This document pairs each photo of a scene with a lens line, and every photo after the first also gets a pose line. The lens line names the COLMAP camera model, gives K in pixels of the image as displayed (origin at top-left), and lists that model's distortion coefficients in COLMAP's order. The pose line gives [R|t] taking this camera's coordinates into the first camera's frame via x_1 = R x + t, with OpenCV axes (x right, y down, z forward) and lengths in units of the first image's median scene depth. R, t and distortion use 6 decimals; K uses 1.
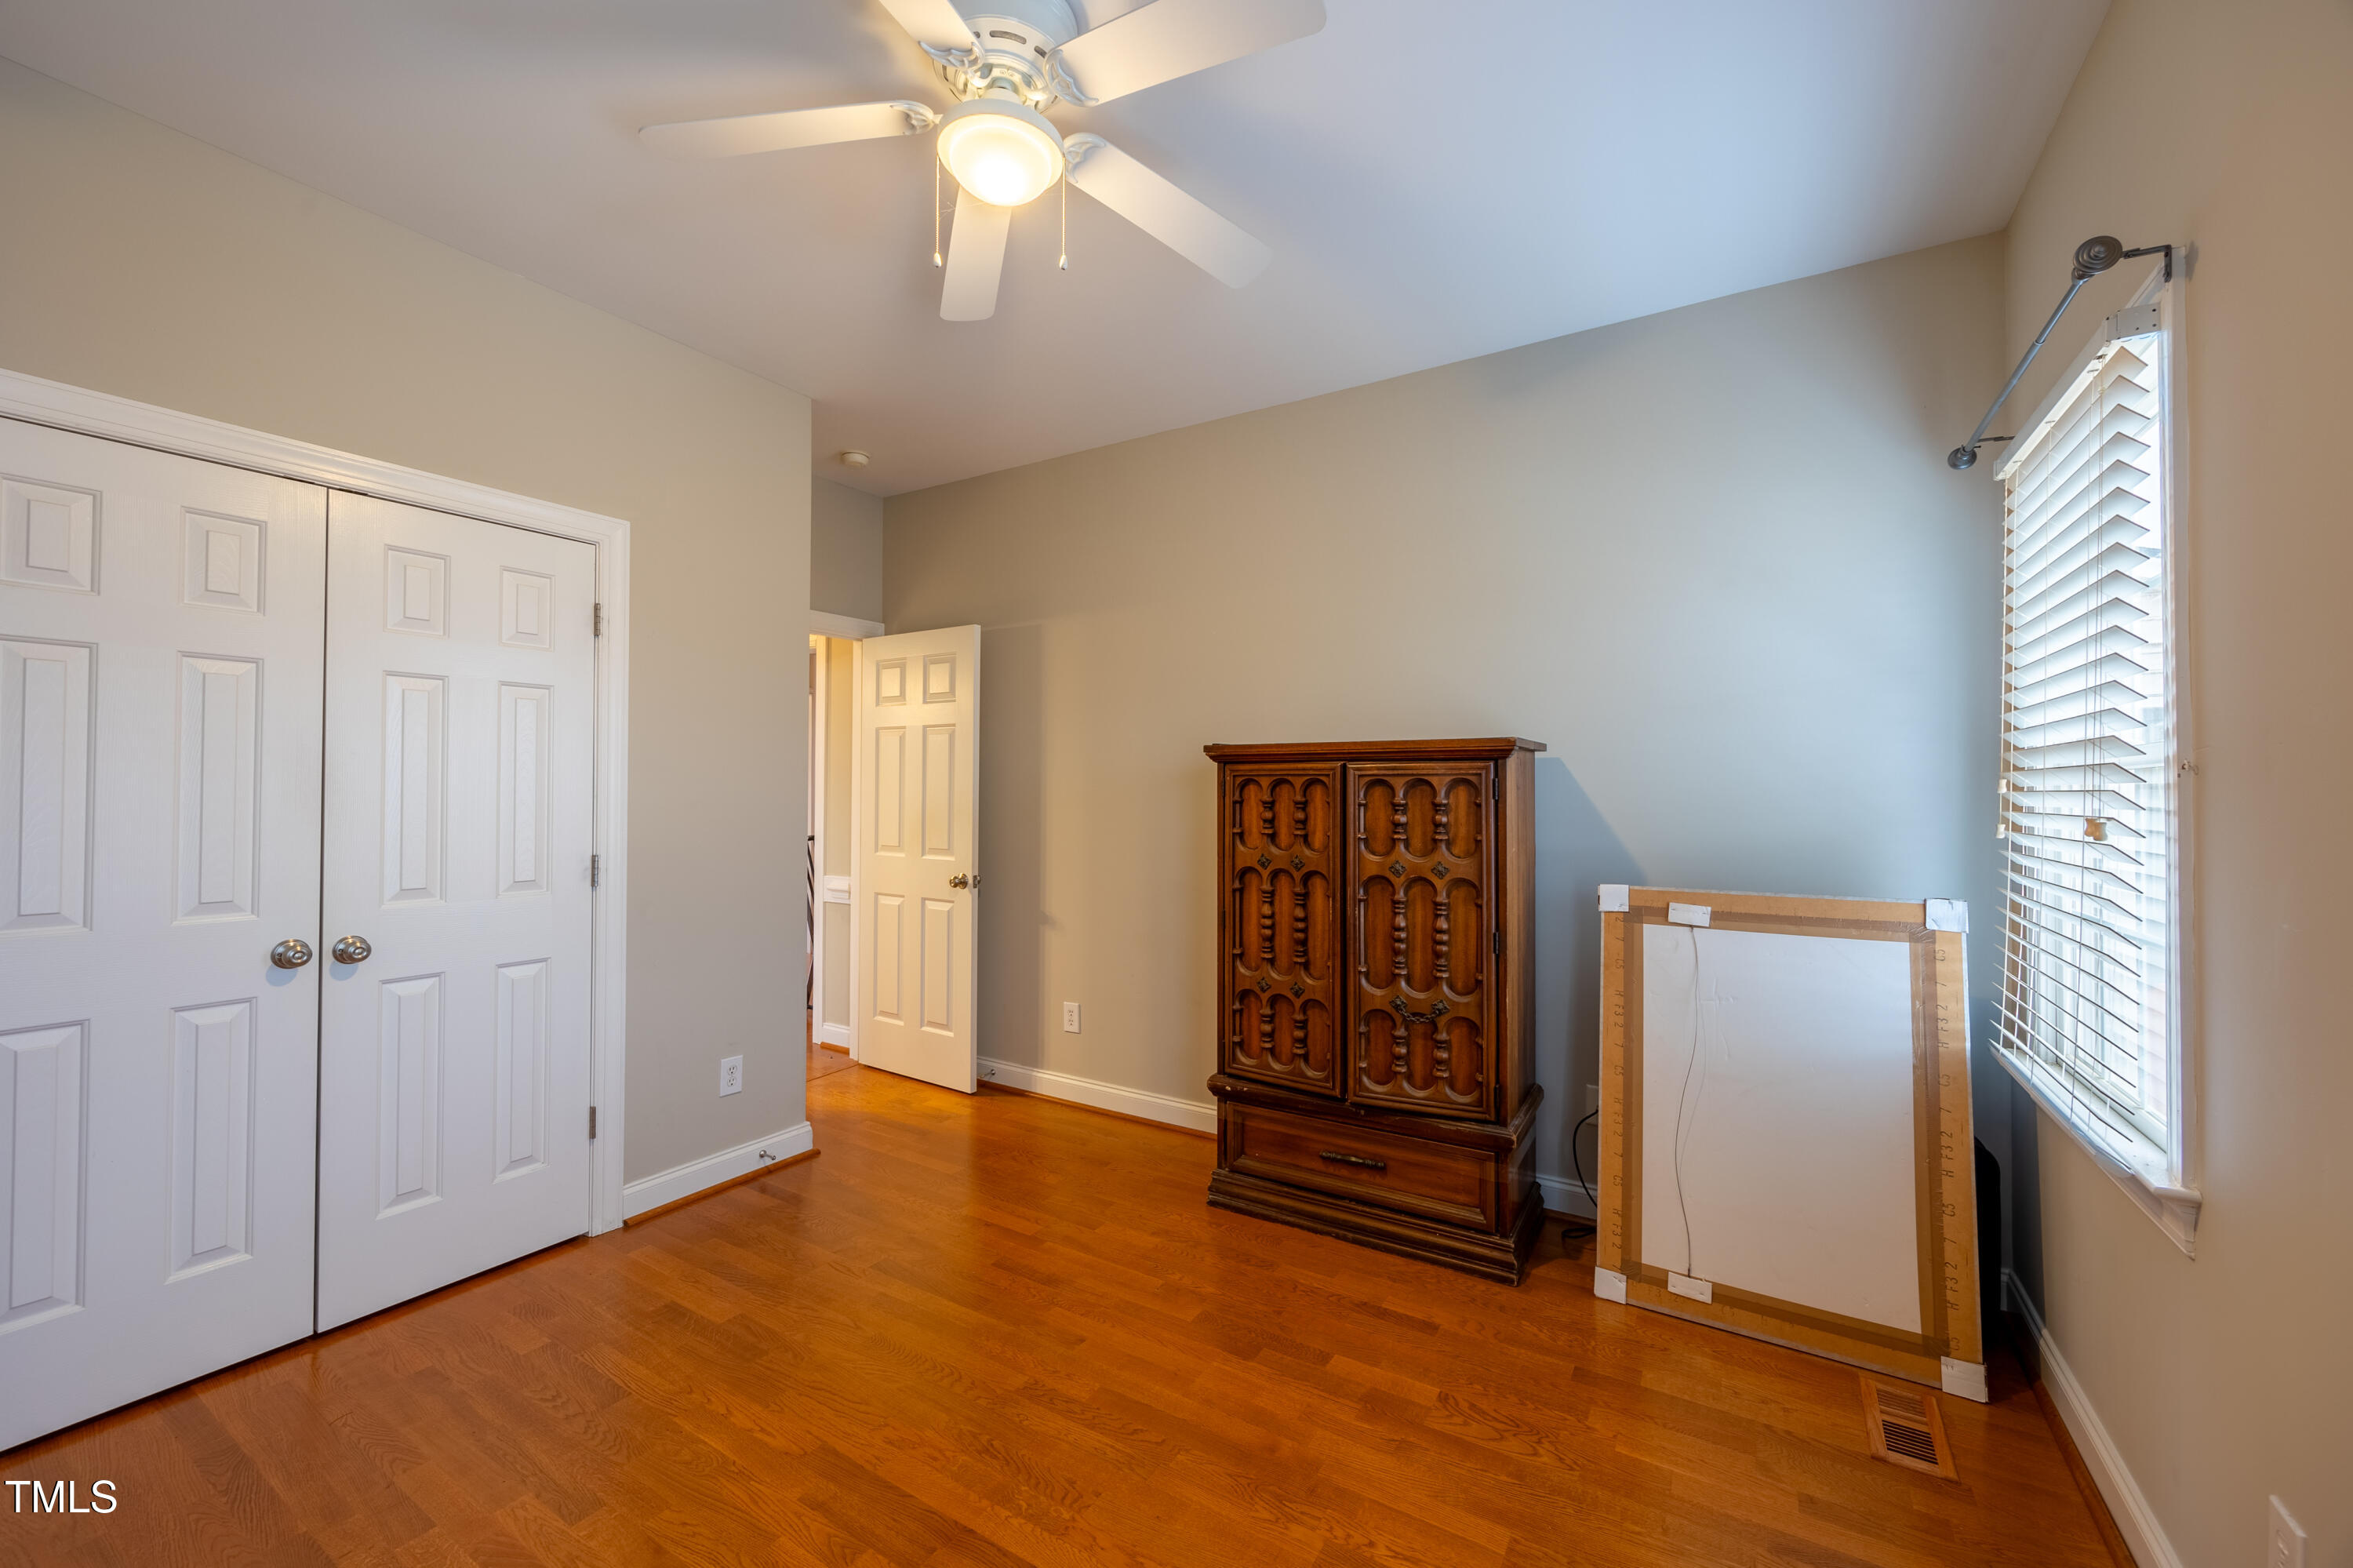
lens RADIAL K [[921.3, 0, 1165.8], [0, 921.3, 781.3], [0, 0, 1]] dist [0.000300, -0.000090]
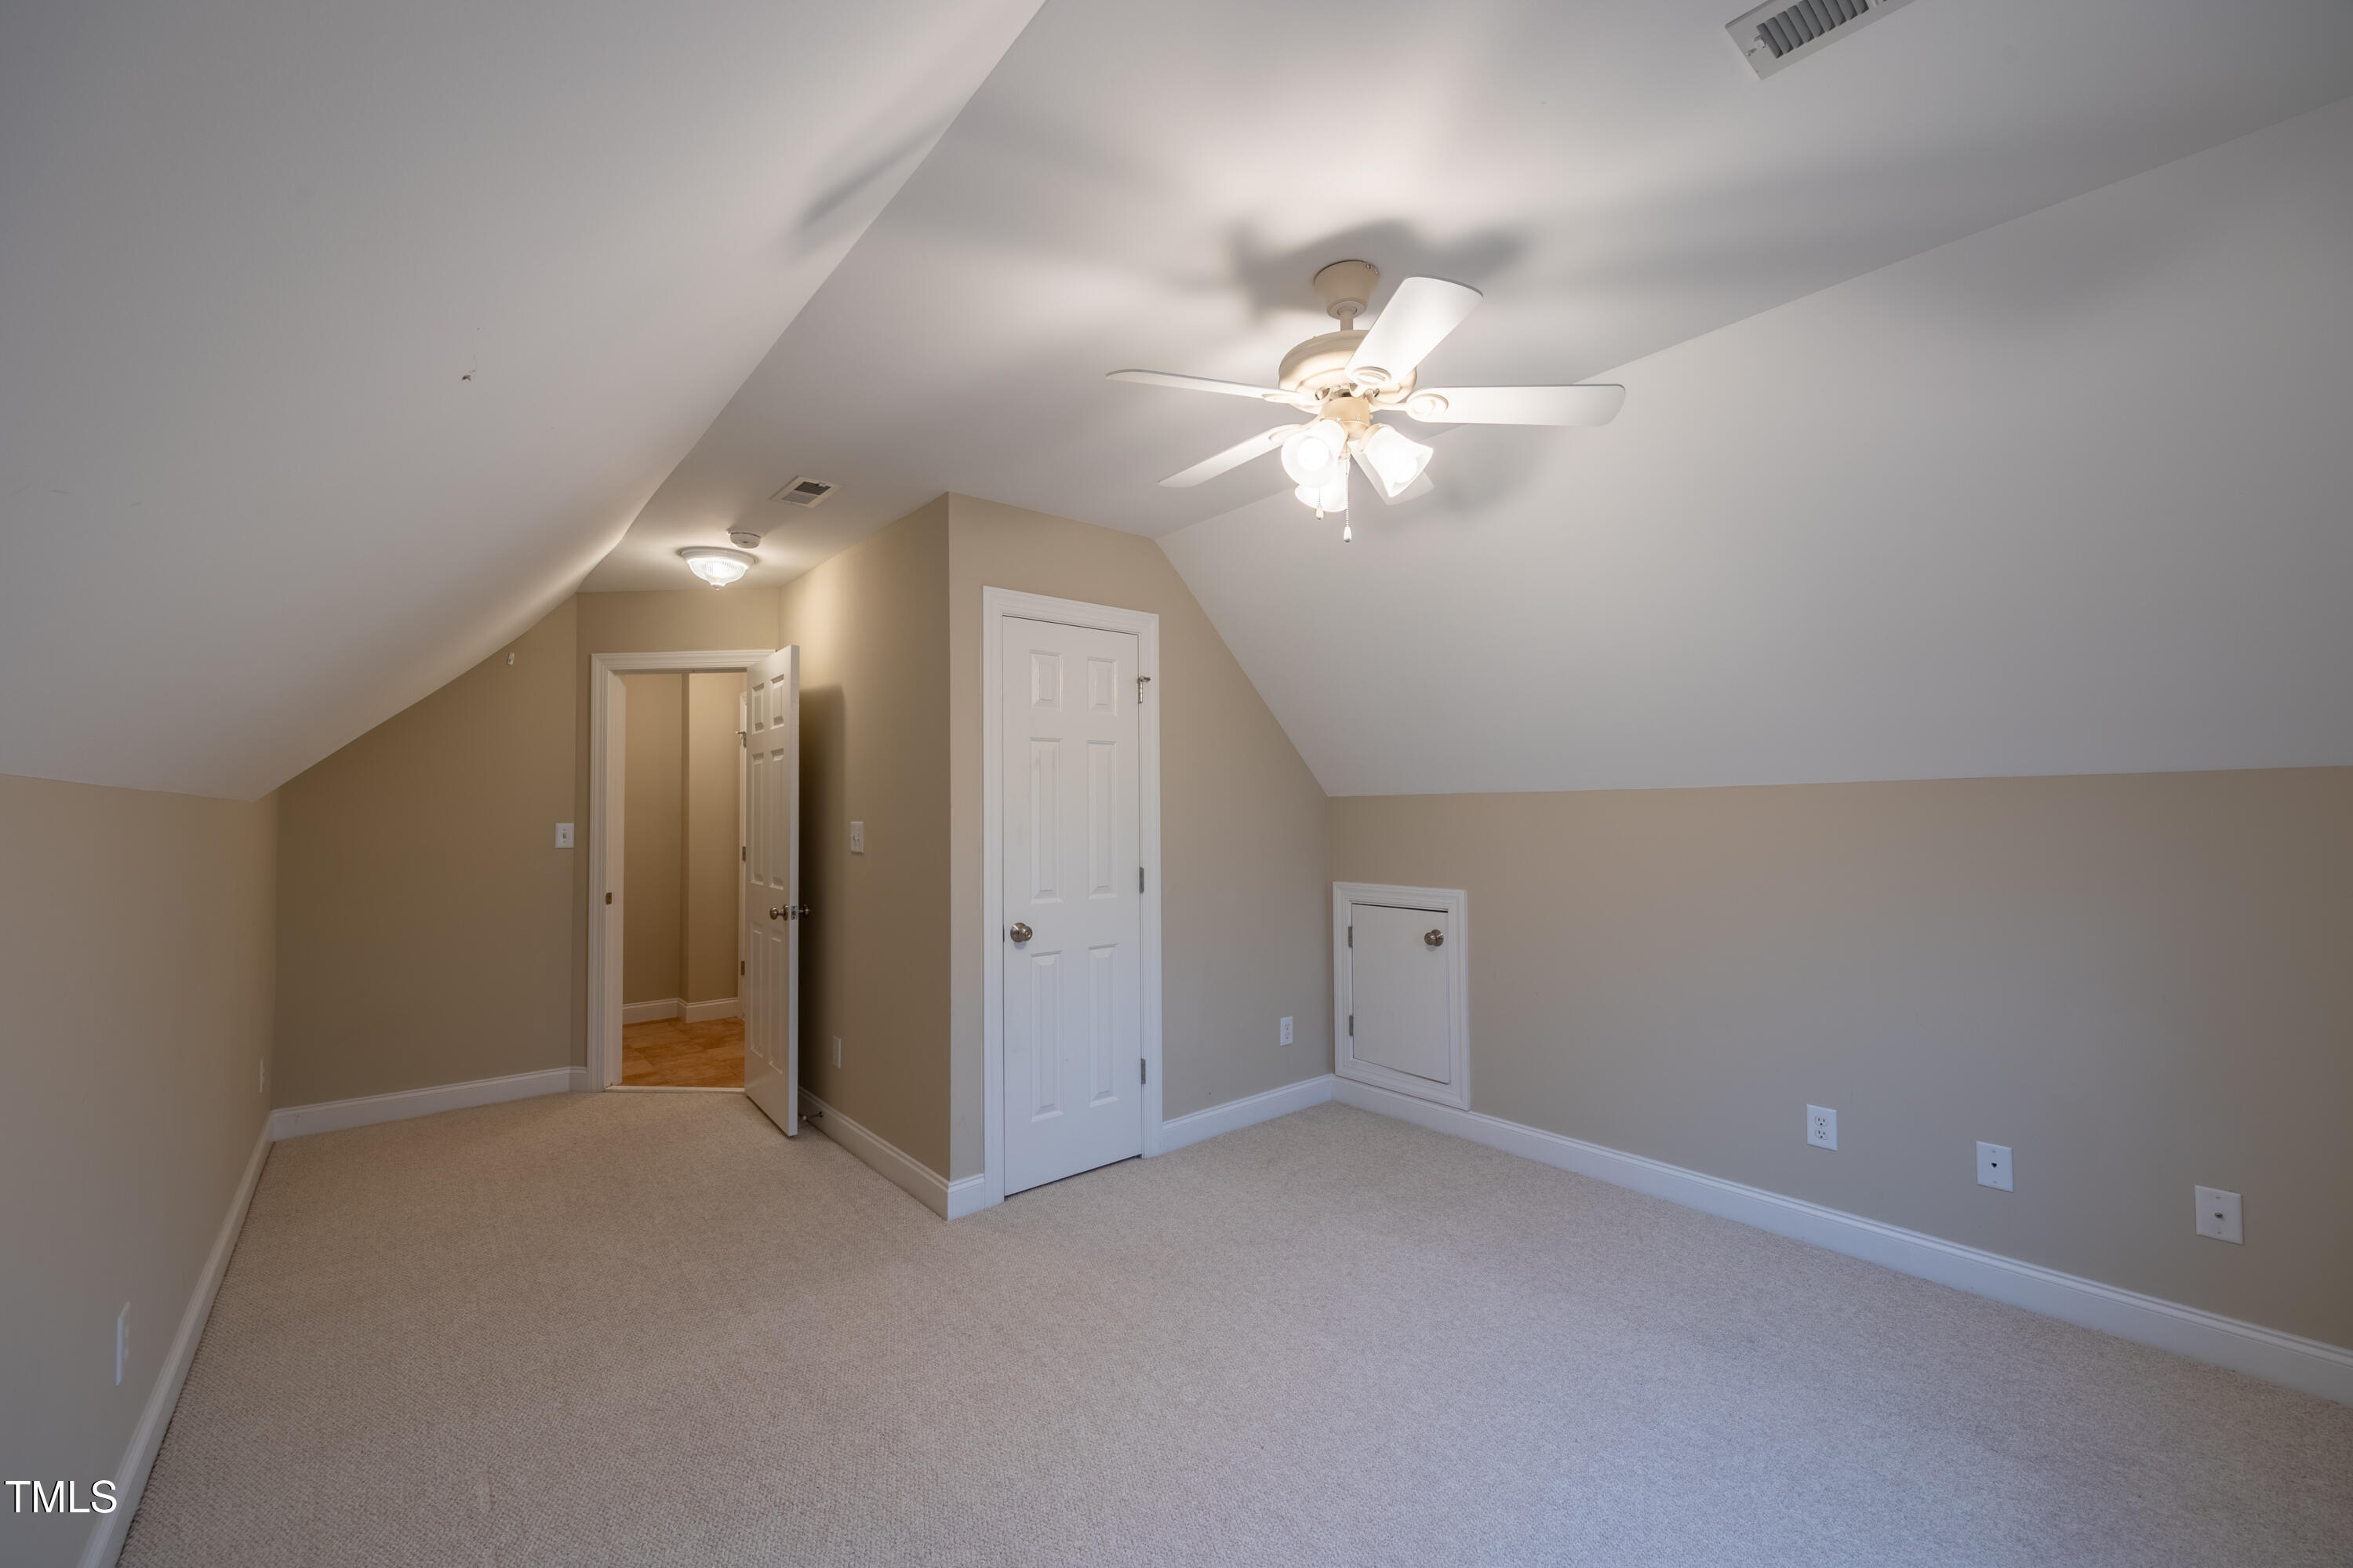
lens RADIAL K [[927.3, 0, 1176.5], [0, 927.3, 784.0], [0, 0, 1]] dist [-0.000133, 0.000002]
pose [[0.954622, -0.025921, -0.296690, -0.182738], [0.018845, 0.999466, -0.026686, -0.004198], [0.297223, 0.019883, 0.954601, -0.280289]]
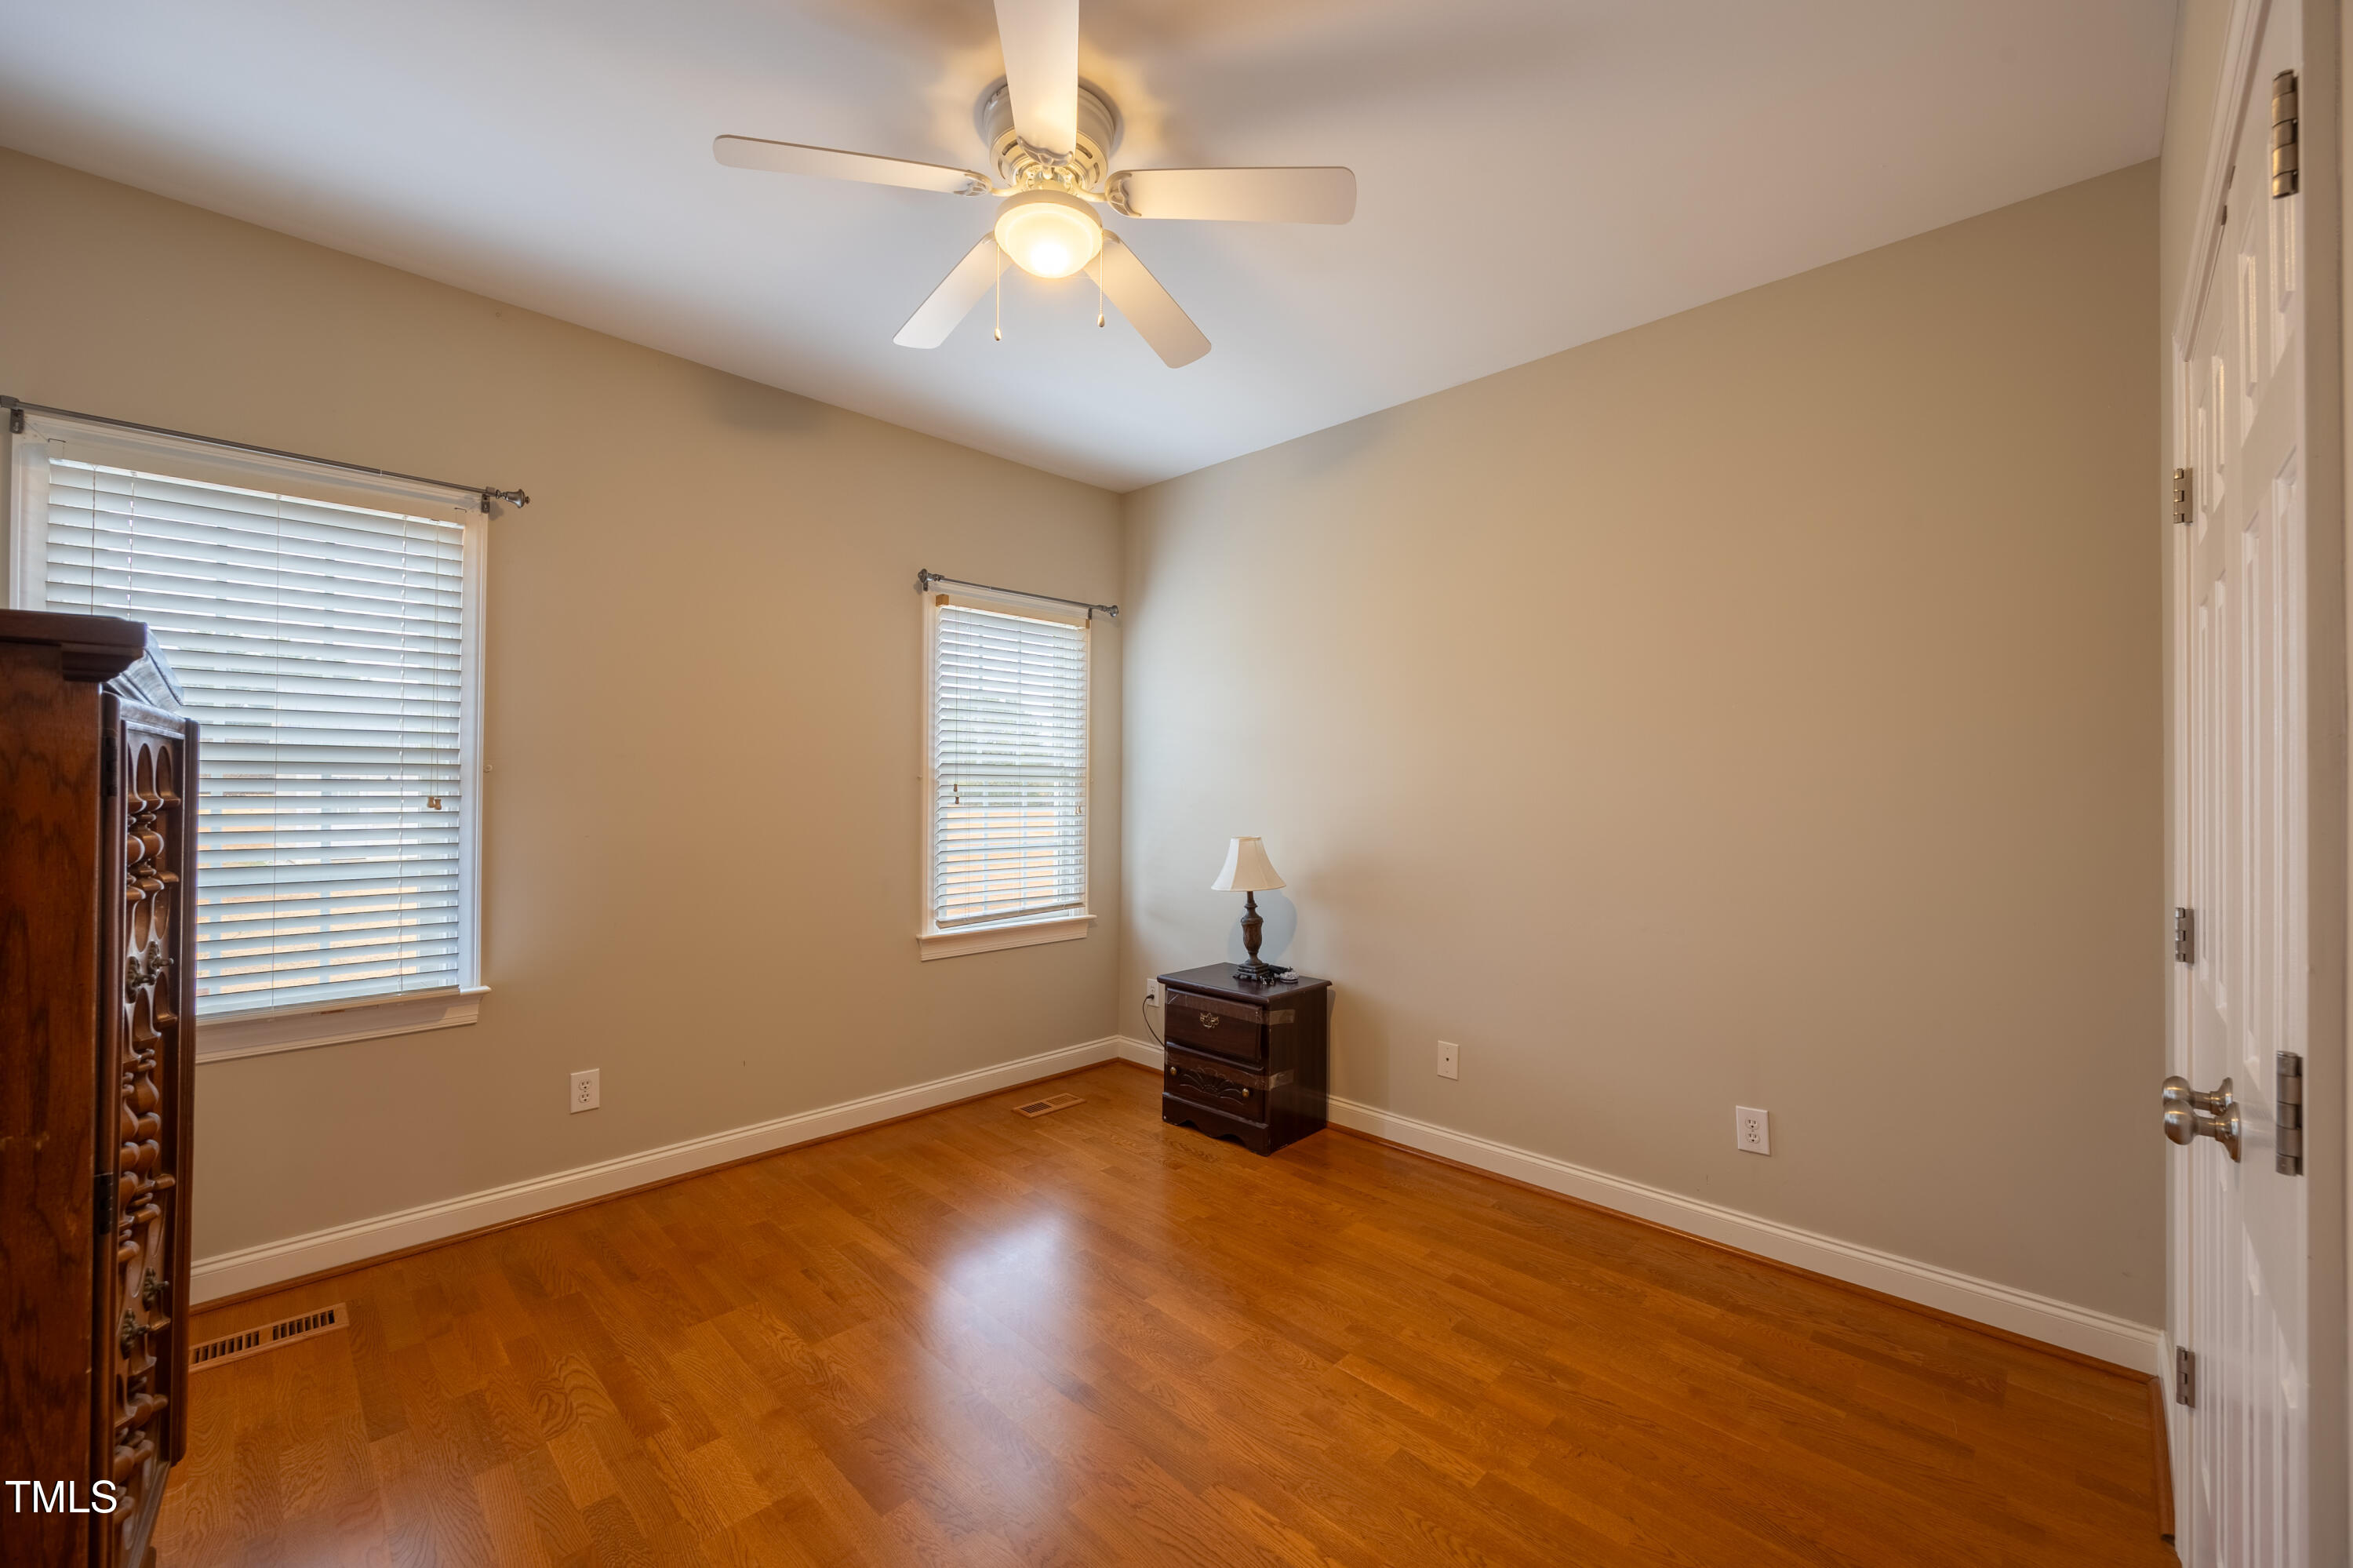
lens RADIAL K [[921.3, 0, 1165.8], [0, 921.3, 781.3], [0, 0, 1]] dist [0.000300, -0.000090]
pose [[-0.975546, -0.007022, 0.219684, -0.390358], [-0.012120, 0.999687, -0.021867, 0.017360], [-0.219462, -0.023995, -0.975326, 1.398382]]
